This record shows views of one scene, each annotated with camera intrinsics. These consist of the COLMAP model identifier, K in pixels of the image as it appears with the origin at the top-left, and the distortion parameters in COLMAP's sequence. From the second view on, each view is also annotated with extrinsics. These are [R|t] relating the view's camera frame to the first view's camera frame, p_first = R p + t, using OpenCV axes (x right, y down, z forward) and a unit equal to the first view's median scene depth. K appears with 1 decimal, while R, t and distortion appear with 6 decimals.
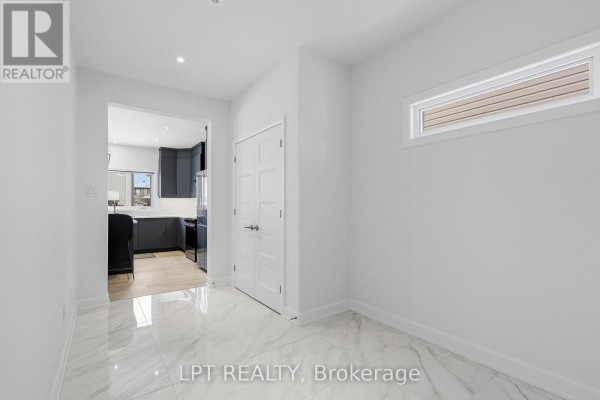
lens RADIAL K [[272.8, 0, 300.0], [0, 272.8, 200.0], [0, 0, 1]] dist [0.000437, -0.000121]
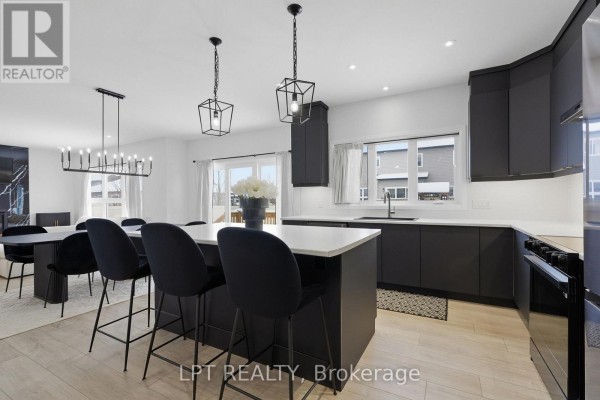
lens RADIAL K [[272.8, 0, 300.0], [0, 272.8, 200.0], [0, 0, 1]] dist [0.000437, -0.000121]
pose [[0.425907, -0.005321, -0.904751, -0.212490], [0.023265, 0.999716, 0.005072, 0.013610], [0.904468, -0.023209, 0.425910, 0.534933]]
